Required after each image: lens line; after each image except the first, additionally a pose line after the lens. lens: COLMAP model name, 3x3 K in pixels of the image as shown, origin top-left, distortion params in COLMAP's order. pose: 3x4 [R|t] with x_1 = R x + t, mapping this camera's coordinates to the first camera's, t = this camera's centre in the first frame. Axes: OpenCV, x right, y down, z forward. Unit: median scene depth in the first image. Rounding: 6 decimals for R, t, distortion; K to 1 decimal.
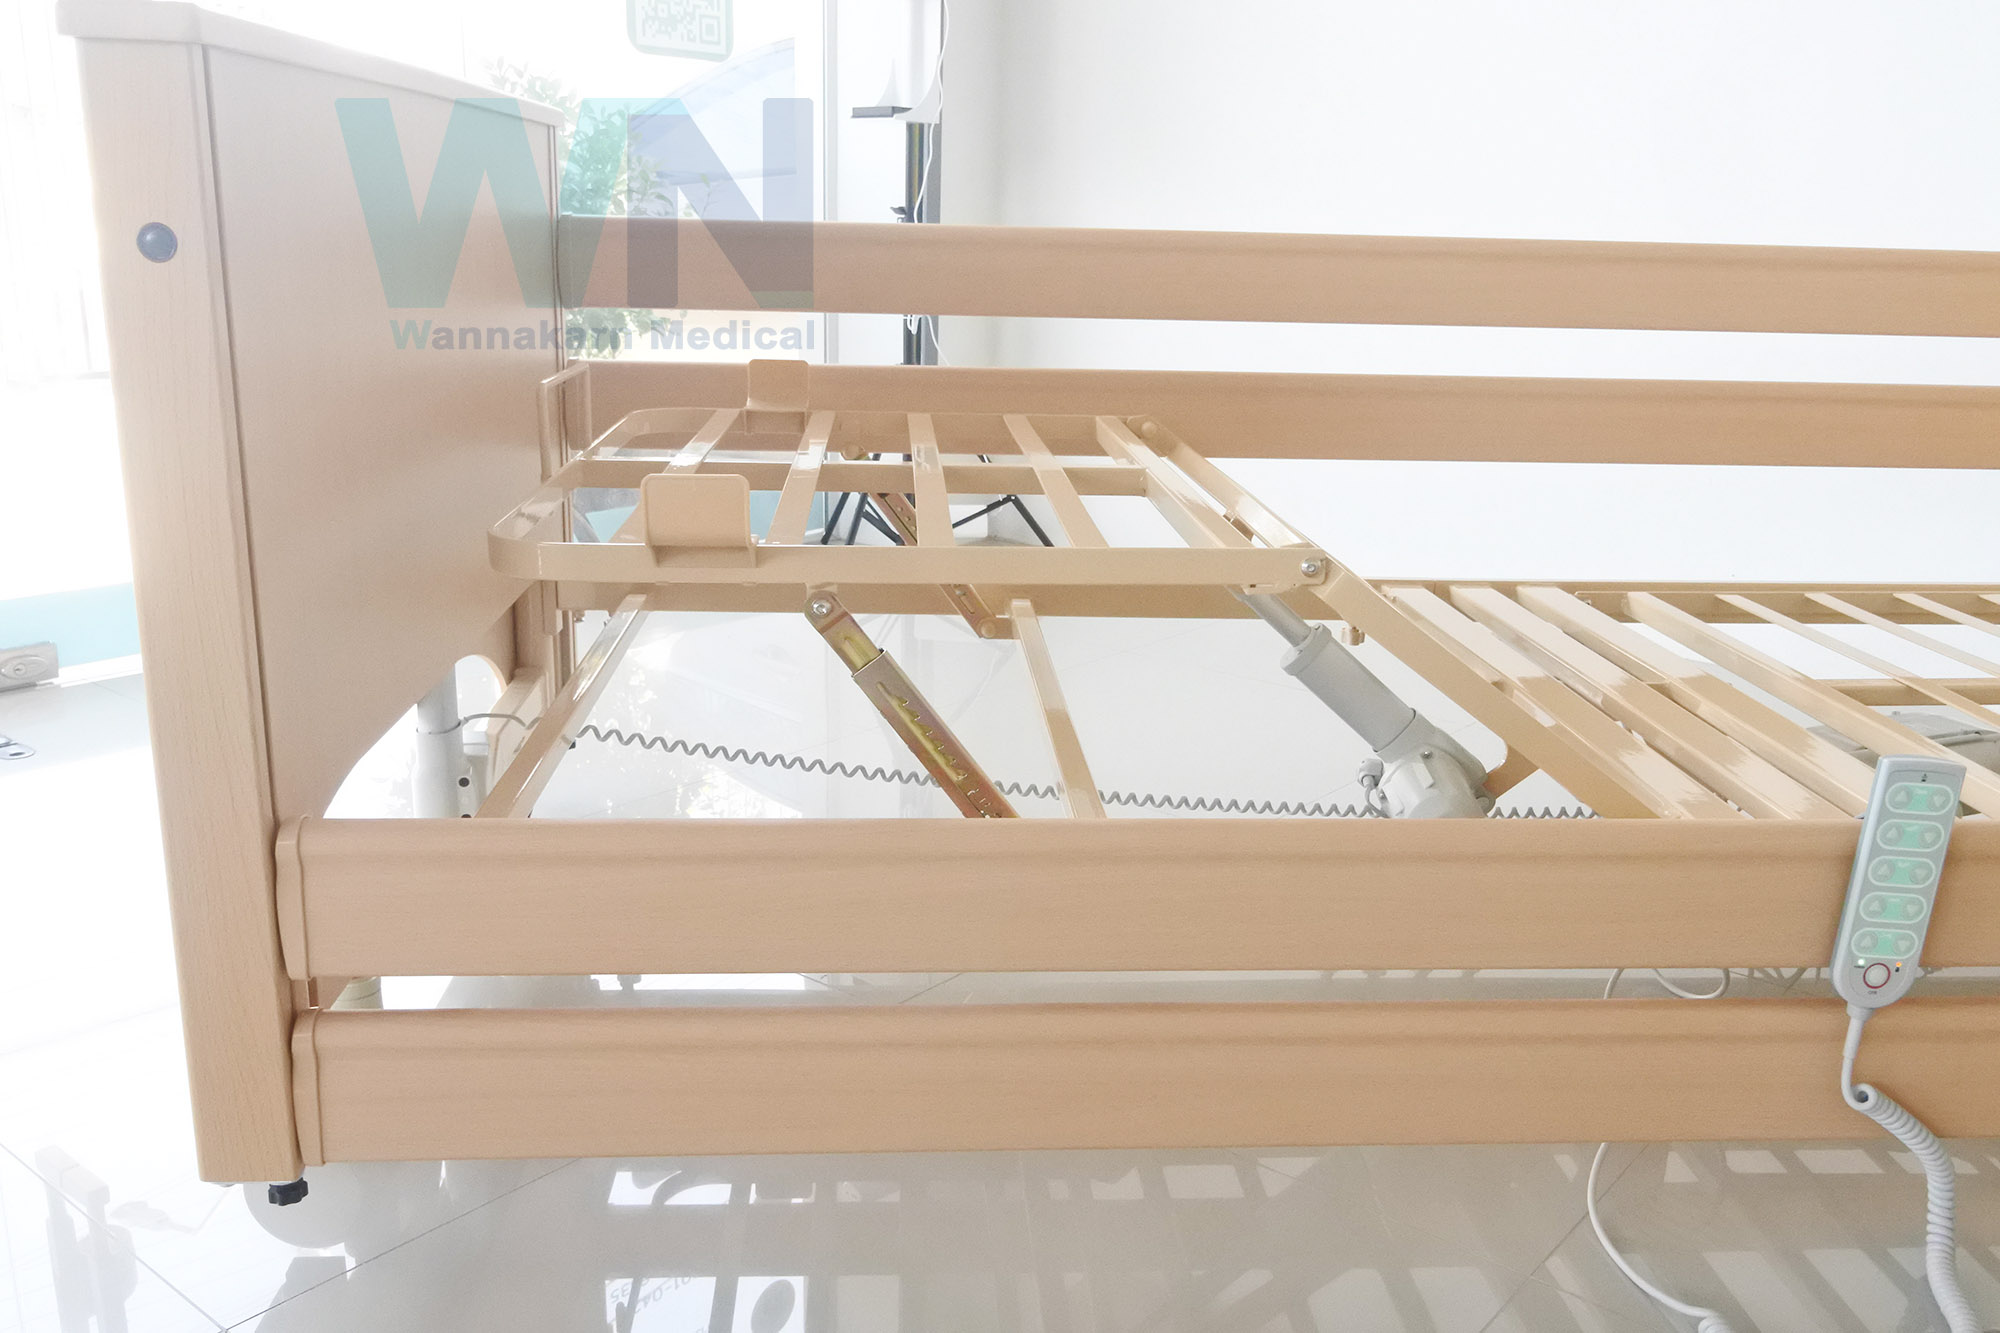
lens RADIAL K [[1724.5, 0, 995.7], [0, 1724.5, 663.9], [0, 0, 1]] dist [0.012838, -0.001828]
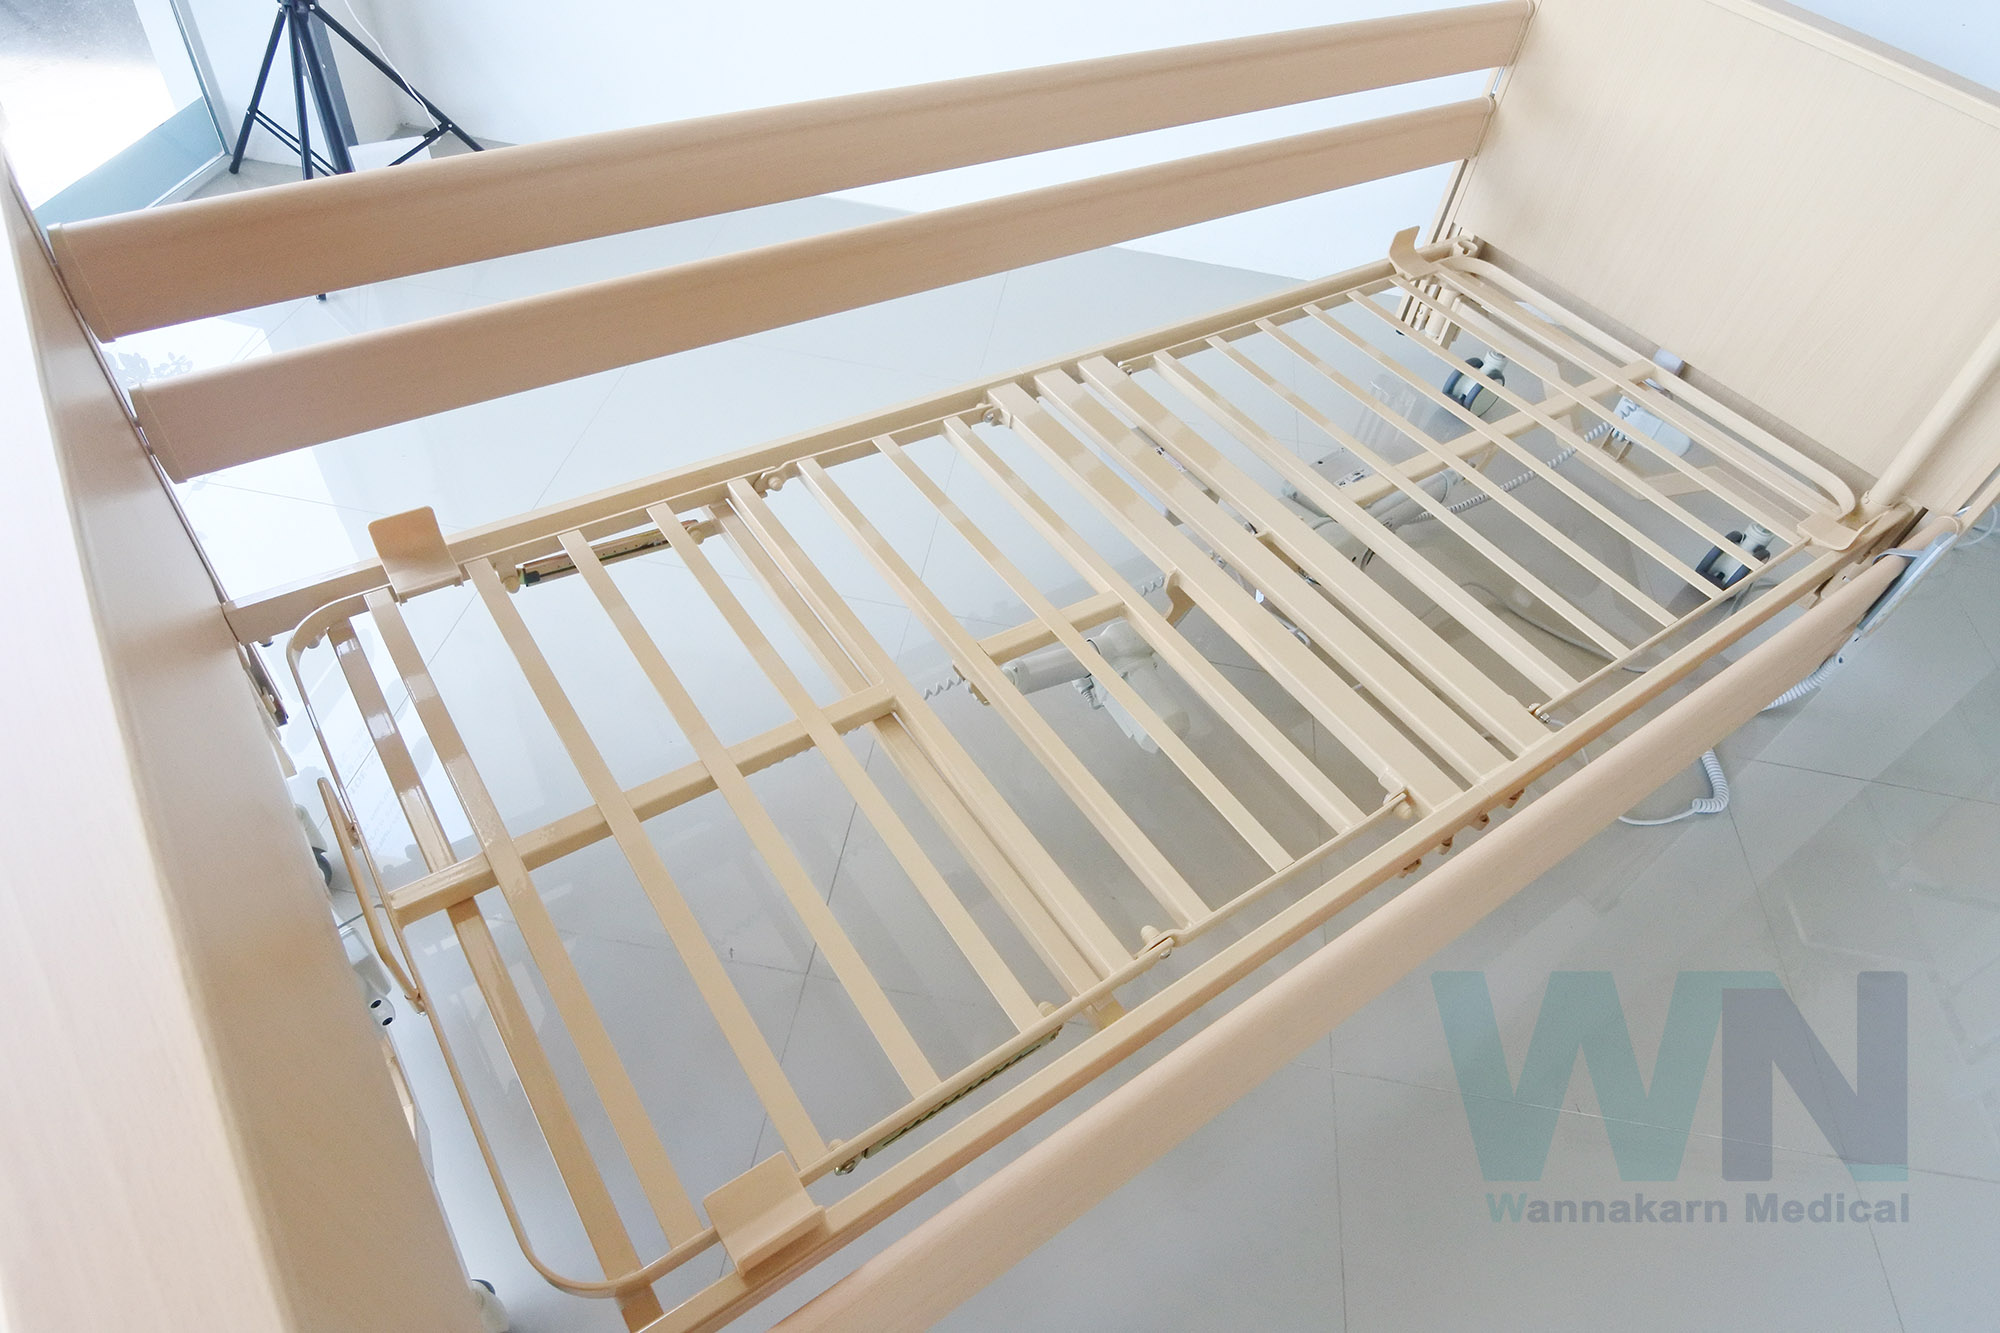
lens RADIAL K [[1155.5, 0, 1000.0], [0, 1155.5, 666.5], [0, 0, 1]] dist [-0.032580, -0.000888]
pose [[0.849508, -0.339747, 0.403619, -0.165690], [0.047891, 0.811546, 0.582323, -0.378011], [-0.525397, -0.475358, 0.705686, 0.364604]]
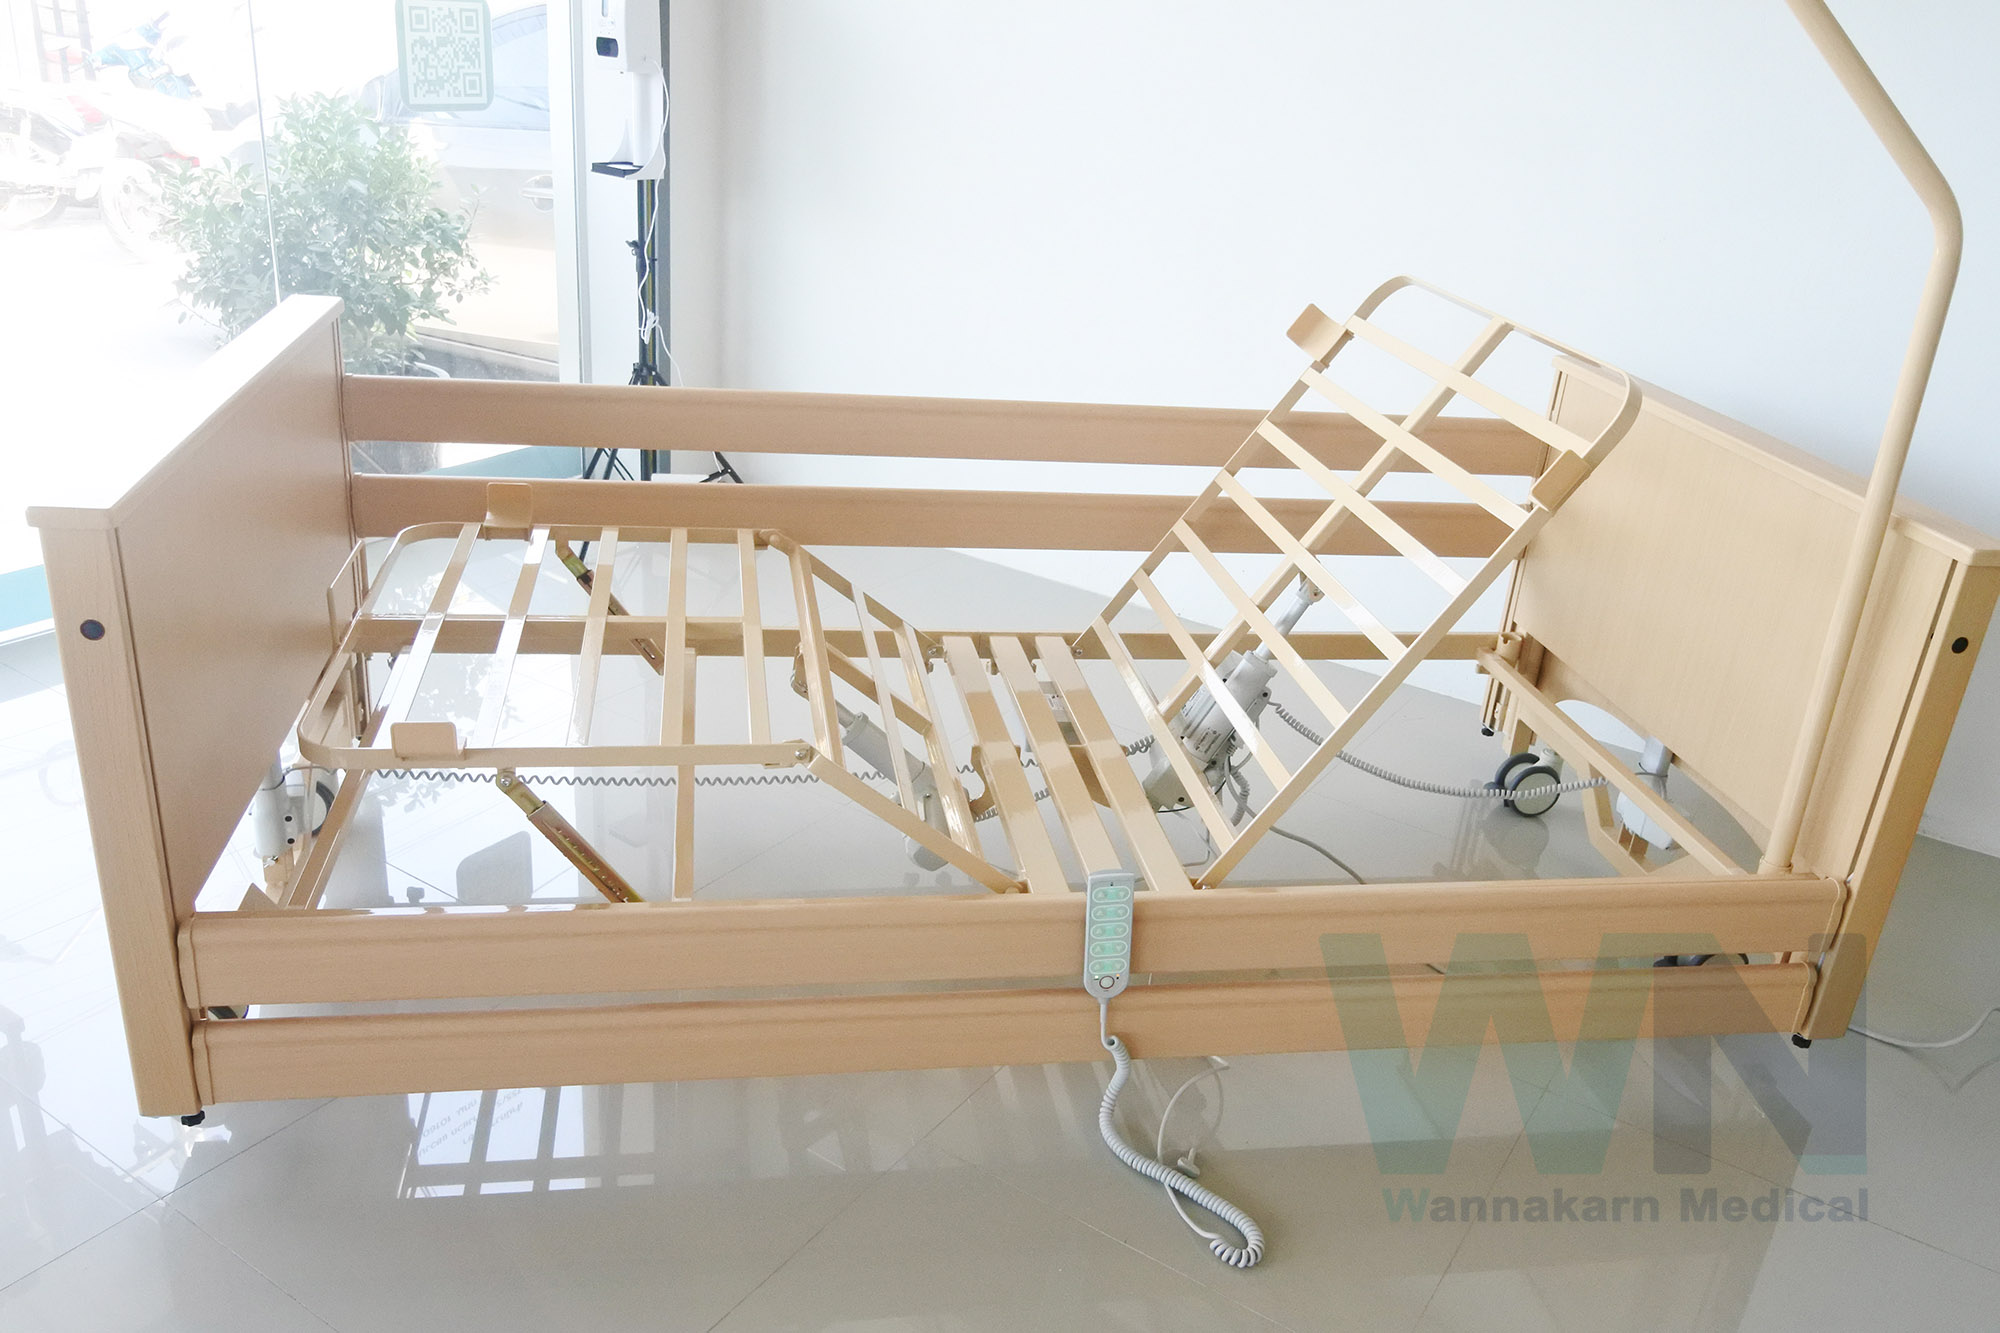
lens RADIAL K [[1588.8, 0, 1000.0], [0, 1588.8, 666.5], [0, 0, 1]] dist [-0.005582, -0.006700]
pose [[0.992401, 0.003690, 0.122988, 0.115155], [-0.022295, 0.988398, 0.150239, -0.238089], [-0.121007, -0.151840, 0.980970, -0.345889]]
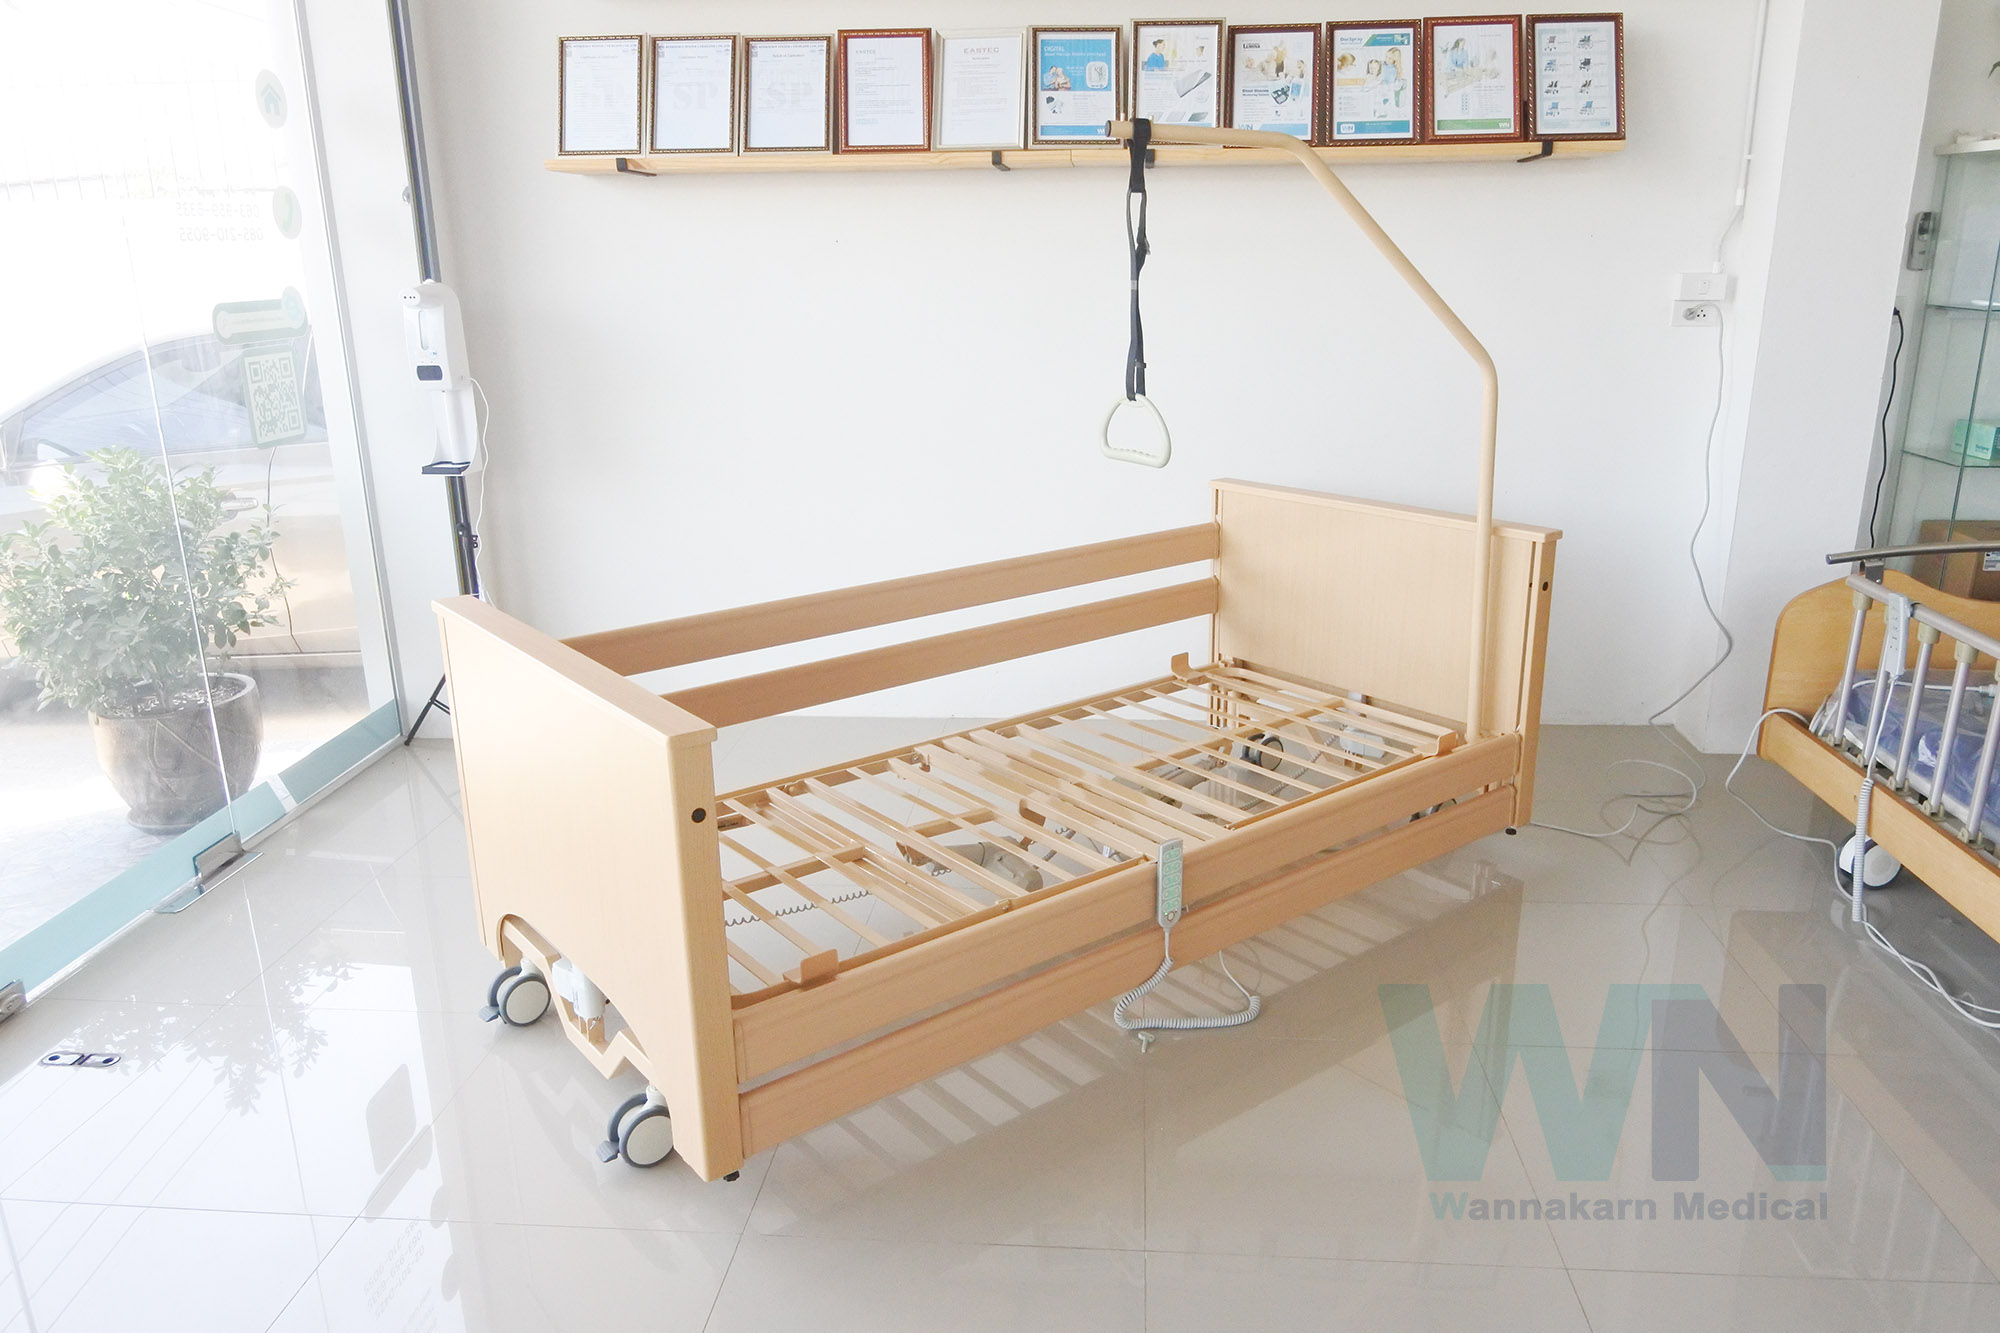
lens RADIAL K [[1431.2, 0, 1000.0], [0, 1431.2, 666.5], [0, 0, 1]] dist [0.001317, -0.000988]
pose [[0.824191, -0.199321, 0.530076, -0.602592], [0.181859, 0.979593, 0.085586, -0.282372], [-0.536318, 0.025860, 0.843620, -0.503965]]
